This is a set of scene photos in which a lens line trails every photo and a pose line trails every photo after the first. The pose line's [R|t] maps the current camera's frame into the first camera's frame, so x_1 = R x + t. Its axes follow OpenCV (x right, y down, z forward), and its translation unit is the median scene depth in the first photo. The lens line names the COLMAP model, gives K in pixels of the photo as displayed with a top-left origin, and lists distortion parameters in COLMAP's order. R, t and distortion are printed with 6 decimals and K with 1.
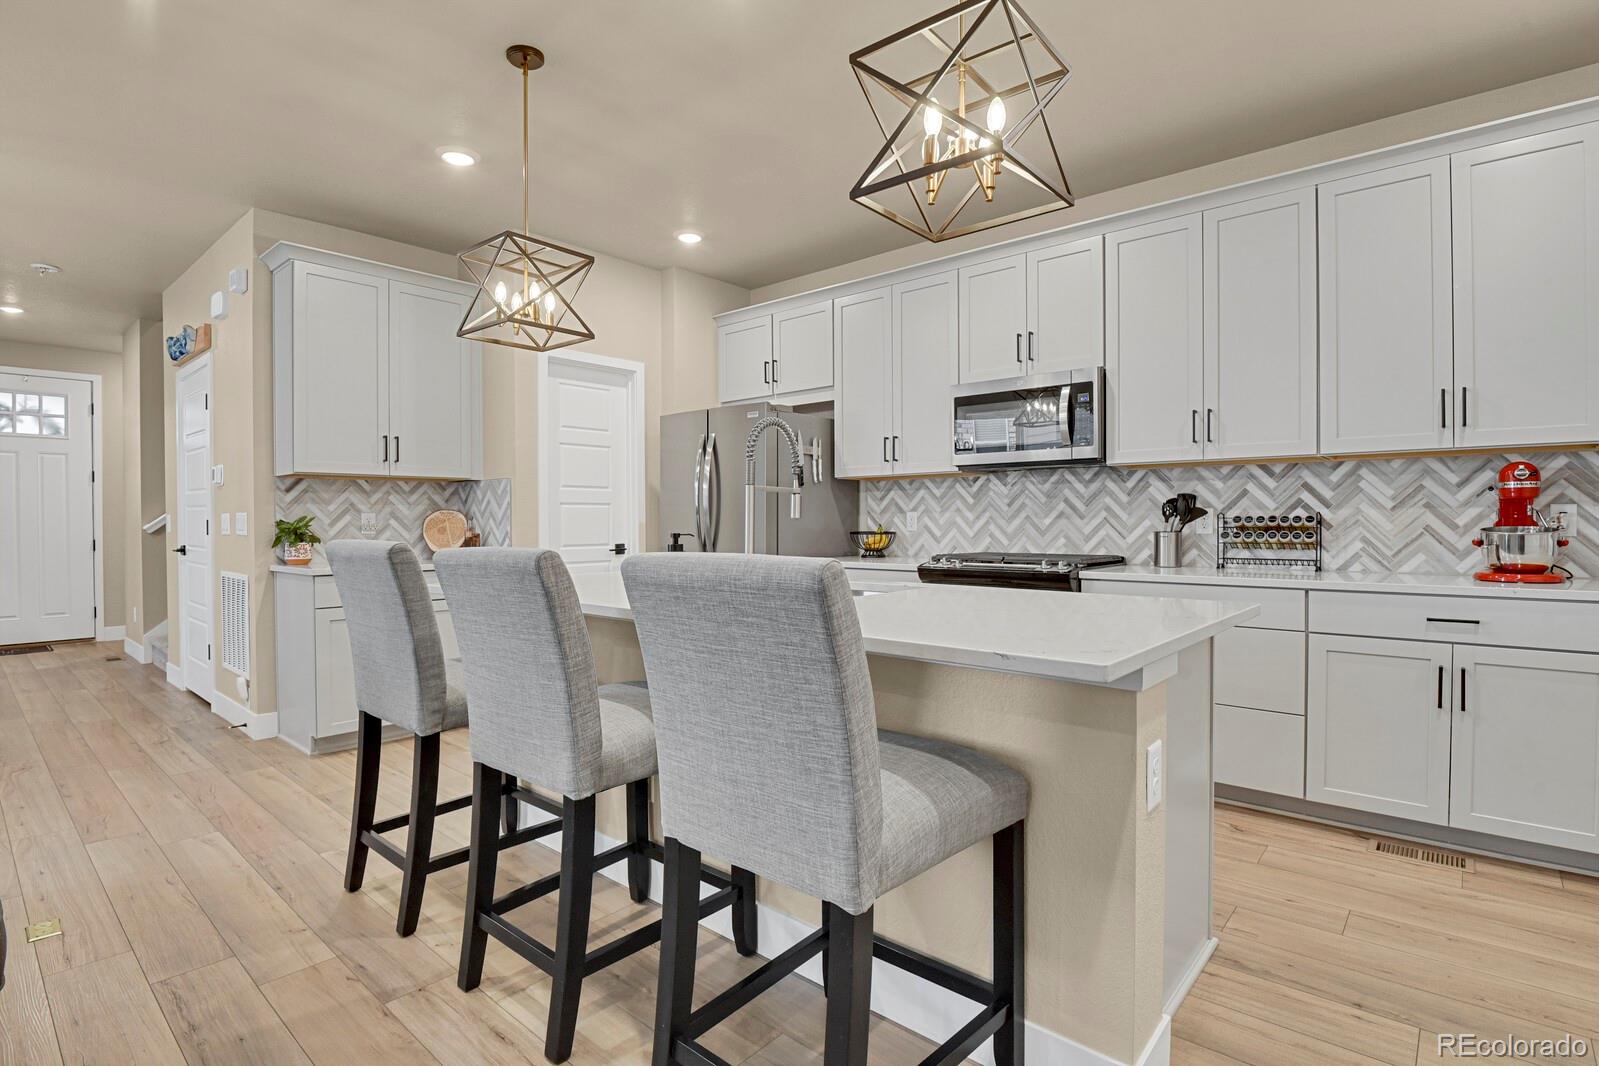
lens RADIAL K [[779.6, 0, 806.4], [0, 779.6, 528.9], [0, 0, 1]] dist [-0.024613, -0.002123]
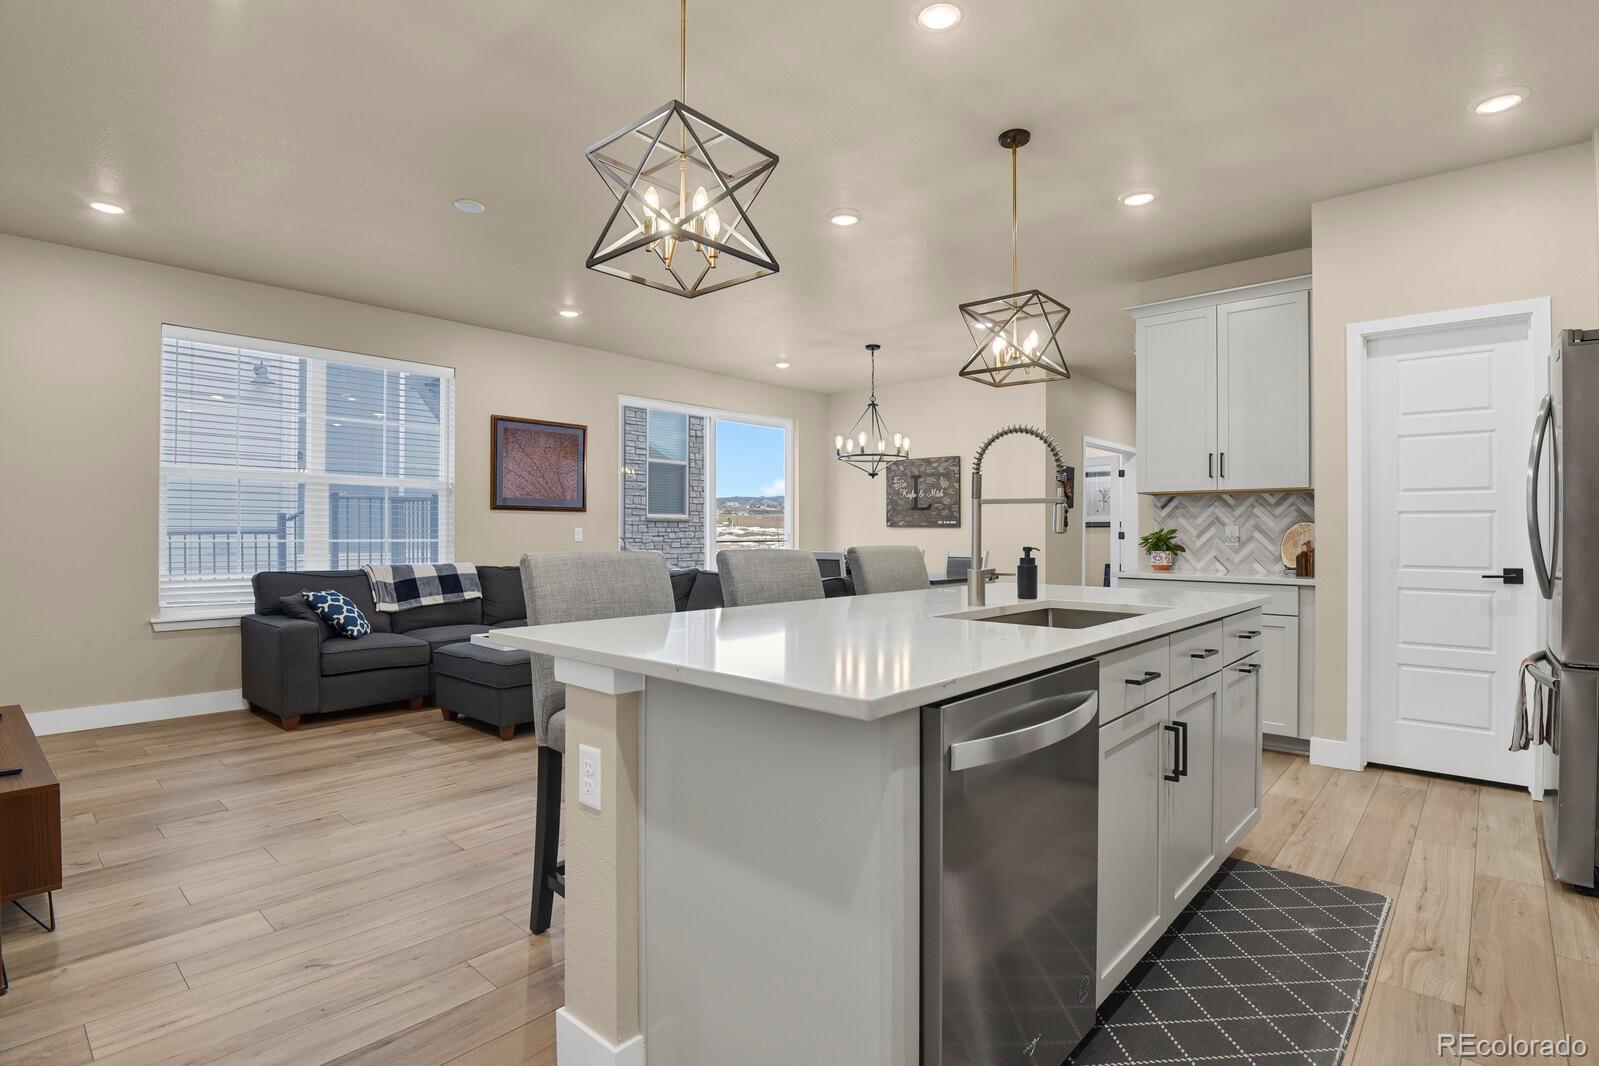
lens RADIAL K [[781.1, 0, 808.3], [0, 781.1, 530.5], [0, 0, 1]] dist [-0.021852, -0.006601]
pose [[-0.015258, 0.001630, -0.999882, 0.569526], [-0.013913, 0.999902, 0.001842, -0.008990], [0.999787, 0.013939, -0.015234, 0.495687]]
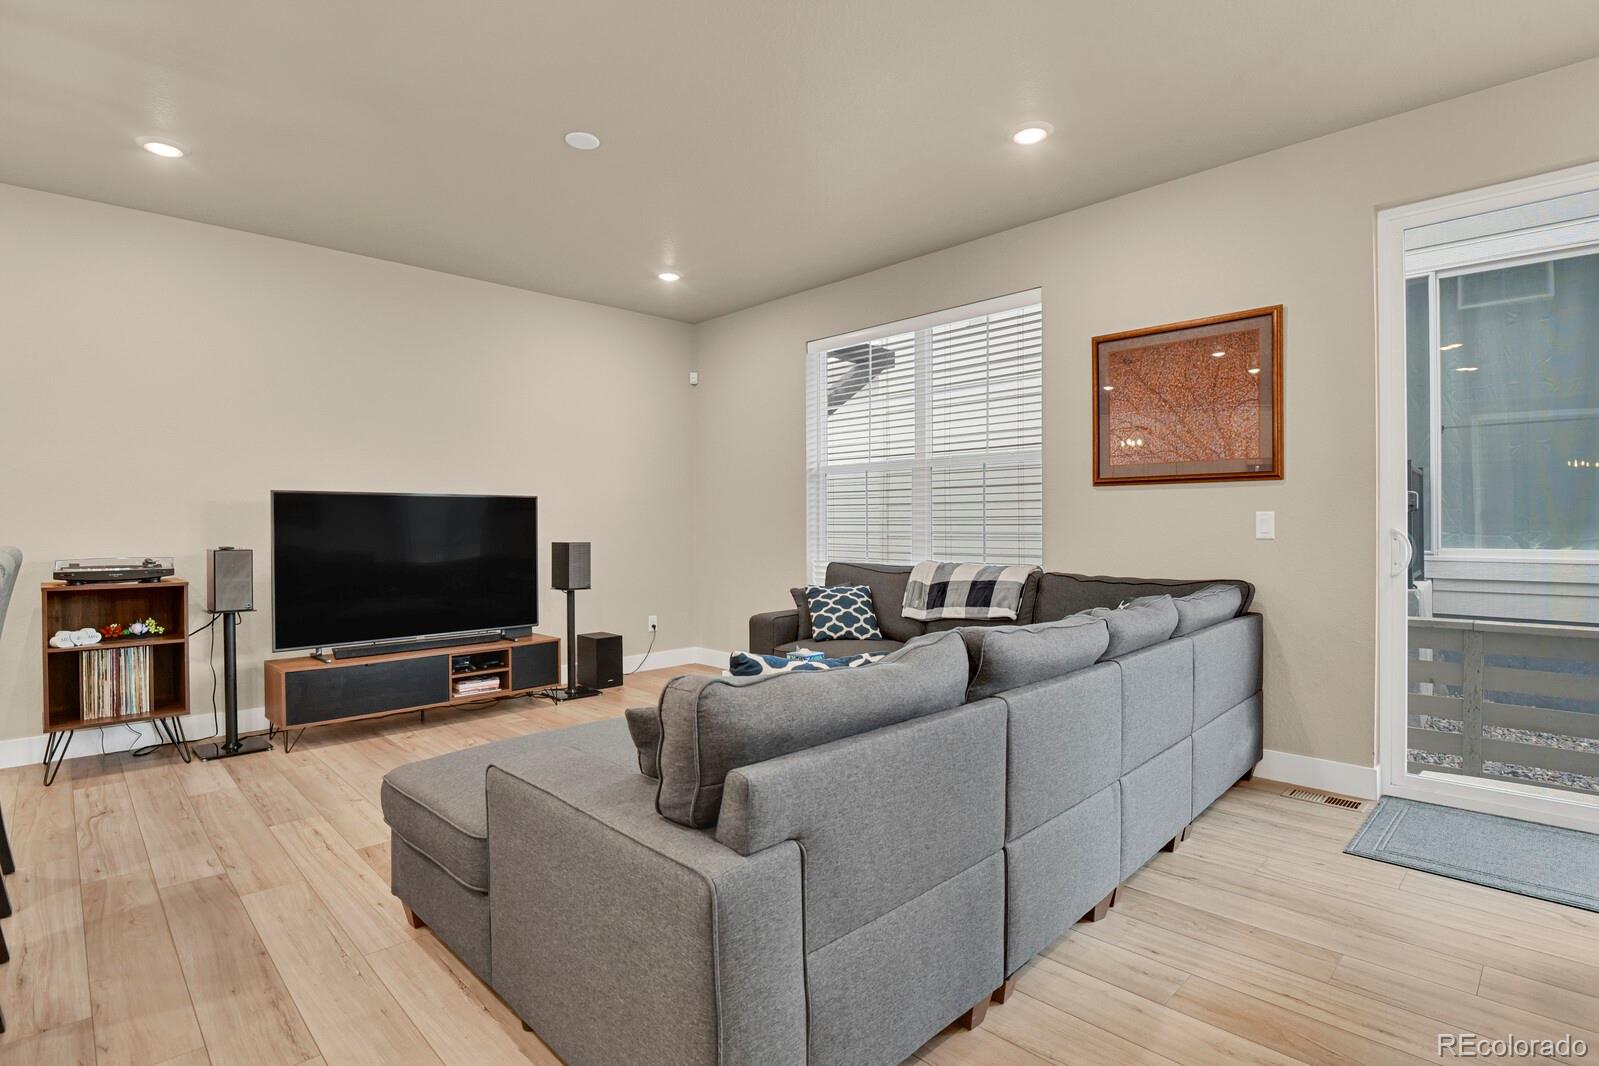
lens RADIAL K [[783.2, 0, 807.9], [0, 783.2, 529.9], [0, 0, 1]] dist [-0.028078, -0.000648]
pose [[-0.997079, 0.010197, 0.075697, -0.718775], [0.011821, 0.999709, 0.021032, -0.008062], [-0.075460, 0.021866, -0.996909, 0.872824]]
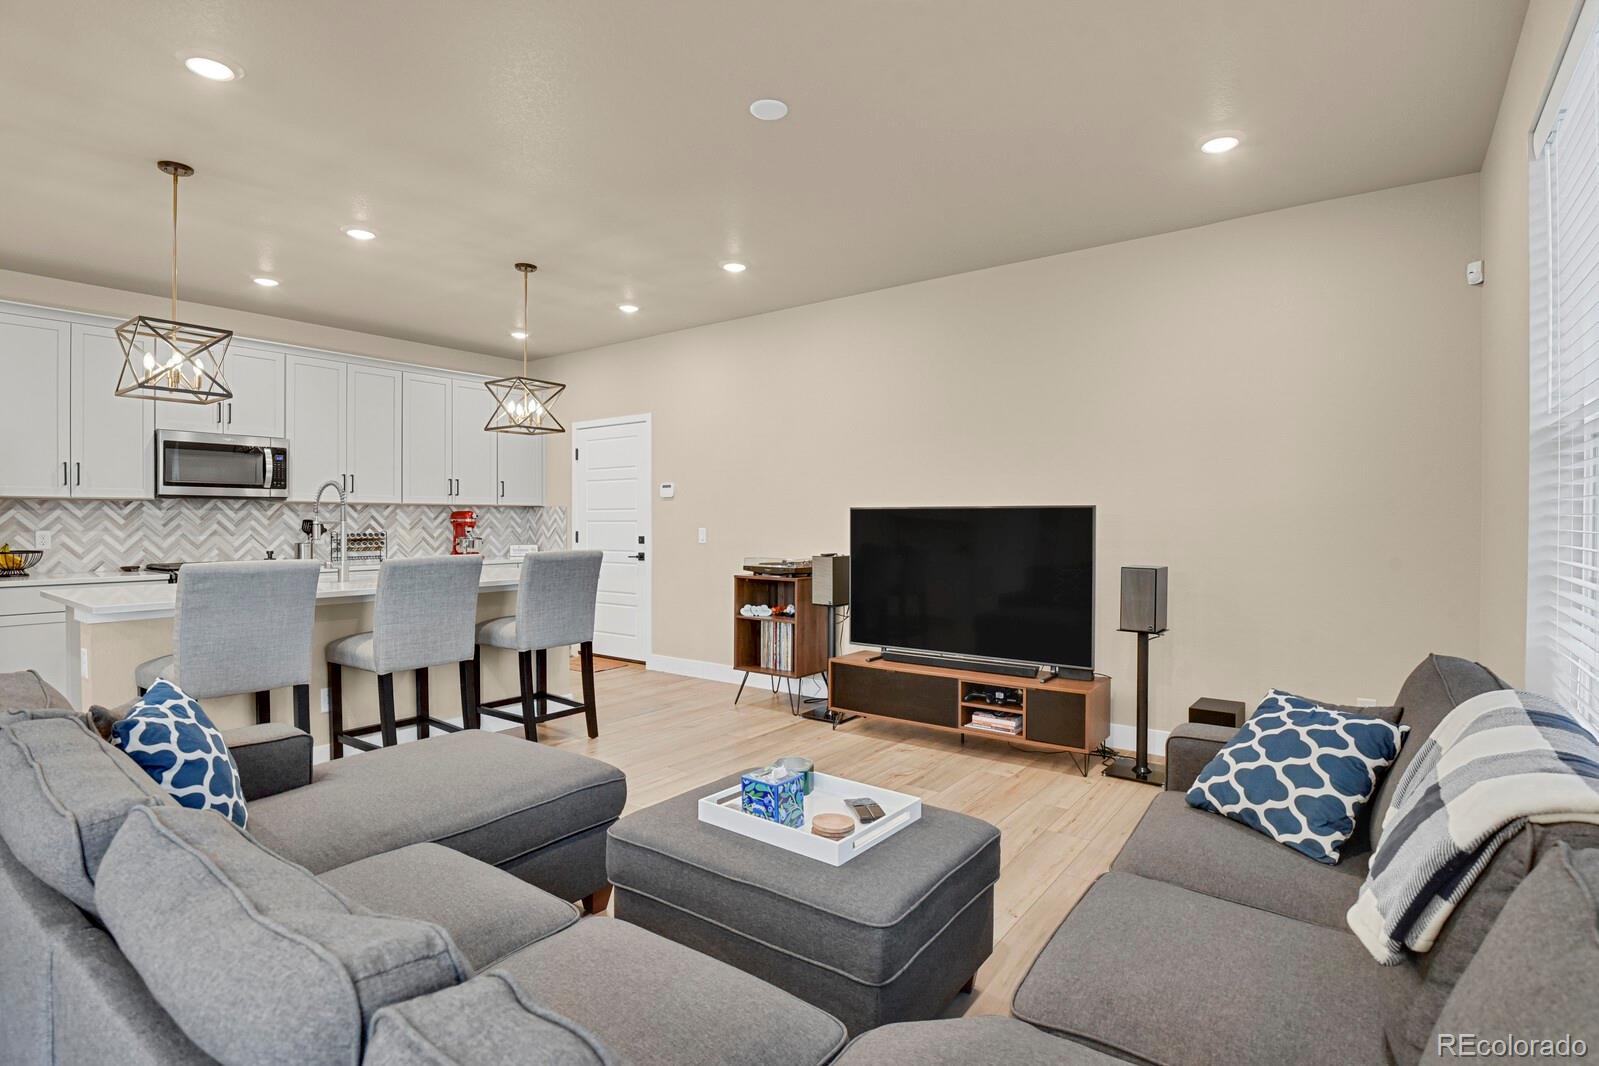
lens RADIAL K [[781.1, 0, 808.3], [0, 781.1, 530.5], [0, 0, 1]] dist [-0.021852, -0.006601]
pose [[-0.077803, -0.007094, 0.996943, -1.154216], [0.011608, 0.999900, 0.008021, -0.022152], [-0.996901, 0.012197, -0.077713, 0.064446]]
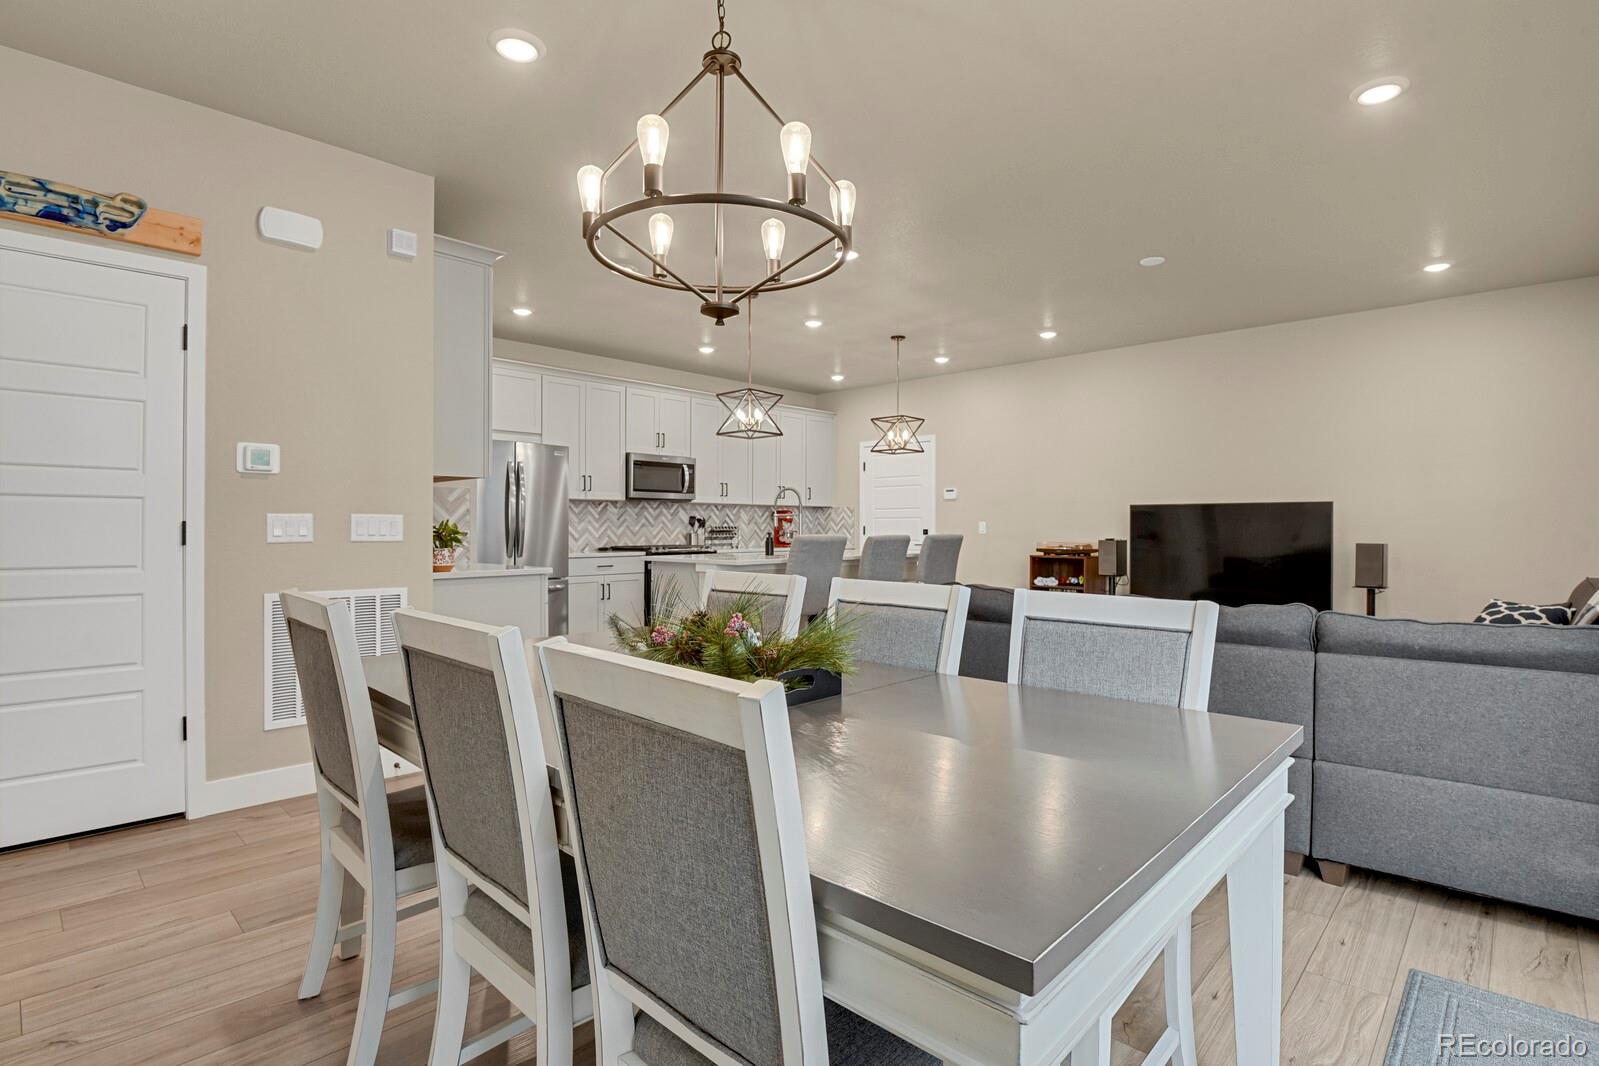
lens RADIAL K [[779.6, 0, 806.4], [0, 779.6, 528.9], [0, 0, 1]] dist [-0.024613, -0.002123]
pose [[0.039827, 0.003043, 0.999202, -1.655040], [0.011551, 0.999927, -0.003506, 0.002889], [-0.999140, 0.011682, 0.039789, 0.542246]]
